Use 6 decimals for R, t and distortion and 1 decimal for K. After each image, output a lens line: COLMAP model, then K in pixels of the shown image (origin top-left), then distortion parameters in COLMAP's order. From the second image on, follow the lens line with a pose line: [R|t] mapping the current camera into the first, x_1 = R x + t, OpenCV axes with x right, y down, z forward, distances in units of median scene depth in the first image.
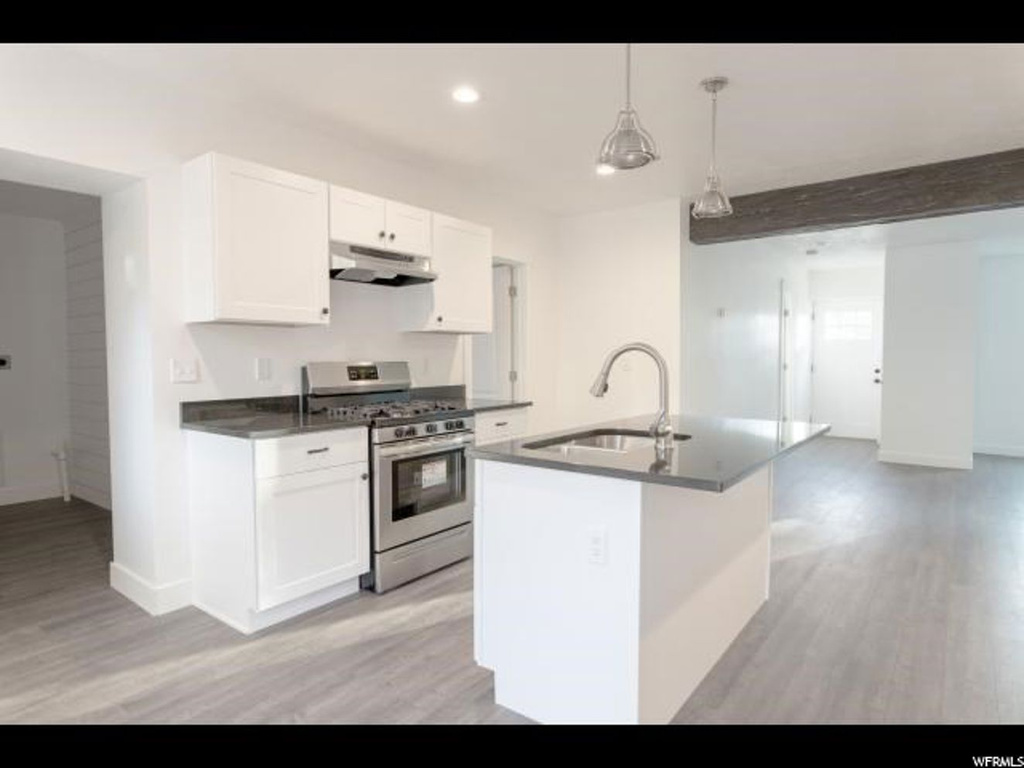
lens RADIAL K [[594.3, 0, 517.0], [0, 594.3, 384.5], [0, 0, 1]] dist [-0.003888, -0.000686]
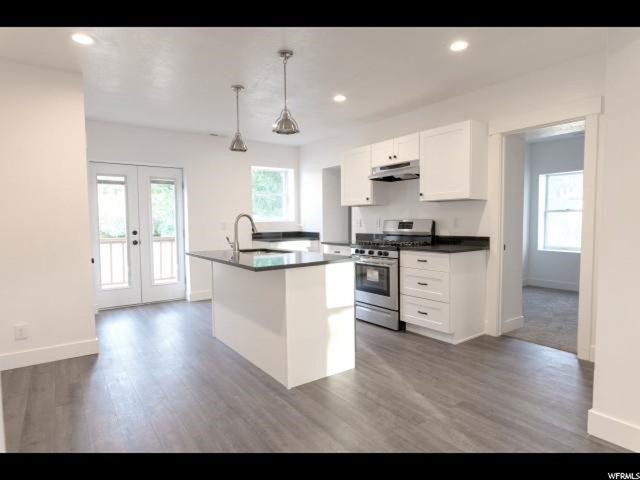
lens RADIAL K [[371.5, 0, 323.1], [0, 371.5, 240.3], [0, 0, 1]] dist [-0.003888, -0.000686]
pose [[-0.285757, 0.058071, -0.956541, 1.070235], [-0.035736, 0.996822, 0.071192, -0.050373], [0.957636, 0.054527, -0.282774, 1.145937]]
